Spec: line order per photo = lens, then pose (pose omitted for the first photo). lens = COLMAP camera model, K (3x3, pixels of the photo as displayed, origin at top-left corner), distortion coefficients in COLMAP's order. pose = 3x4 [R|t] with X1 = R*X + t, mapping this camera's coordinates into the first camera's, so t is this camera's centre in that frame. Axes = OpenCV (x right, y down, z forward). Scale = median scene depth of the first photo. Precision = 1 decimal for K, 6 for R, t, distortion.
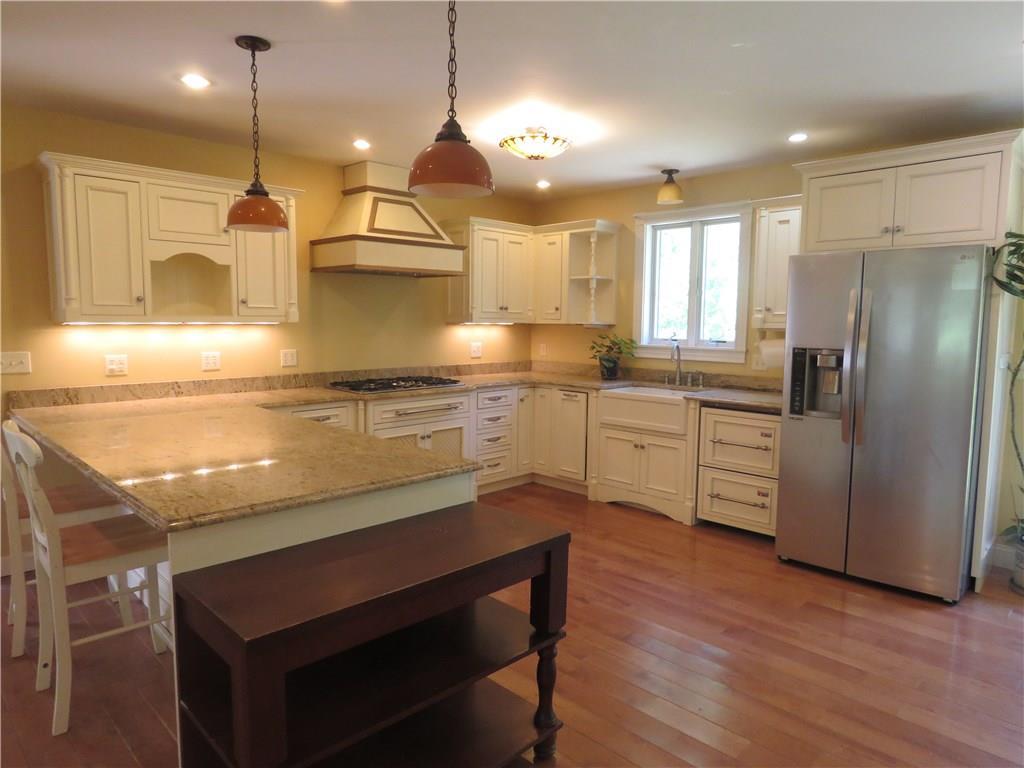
lens RADIAL K [[648.5, 0, 512.0], [0, 648.5, 384.0], [0, 0, 1]] dist [-0.010299, 0.003835]
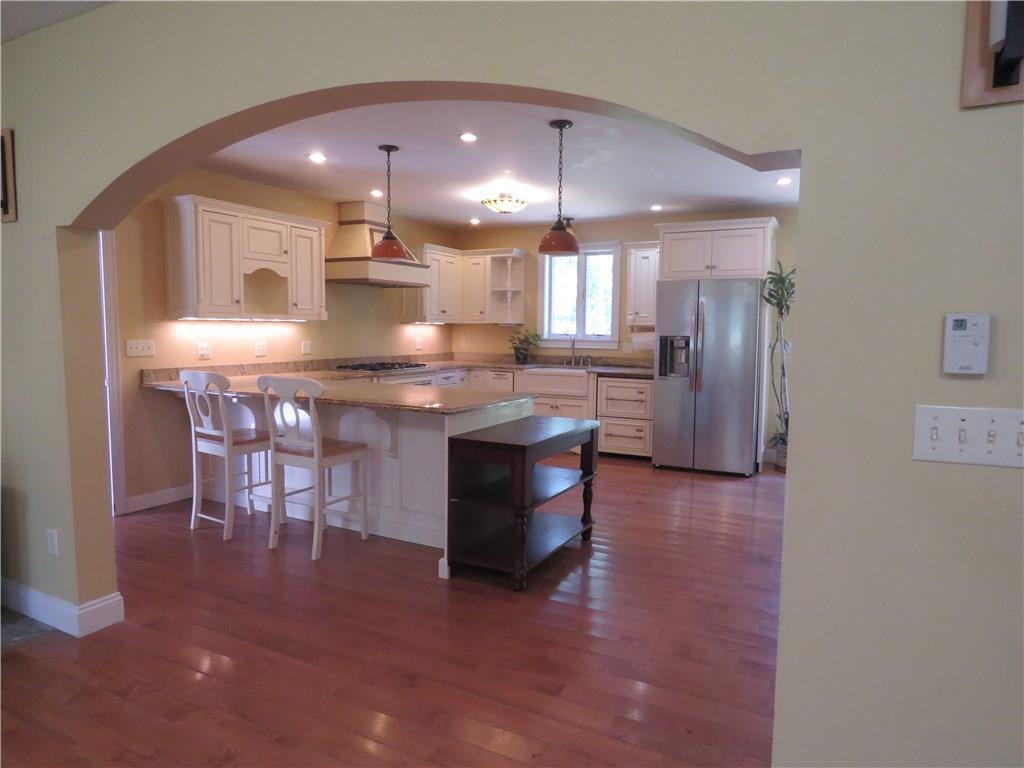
lens RADIAL K [[648.5, 0, 512.0], [0, 648.5, 384.0], [0, 0, 1]] dist [-0.010299, 0.003835]
pose [[0.953255, -0.025258, 0.301108, -0.353944], [0.028512, 0.999573, -0.006416, 0.055115], [-0.300818, 0.014701, 0.953568, -0.383706]]
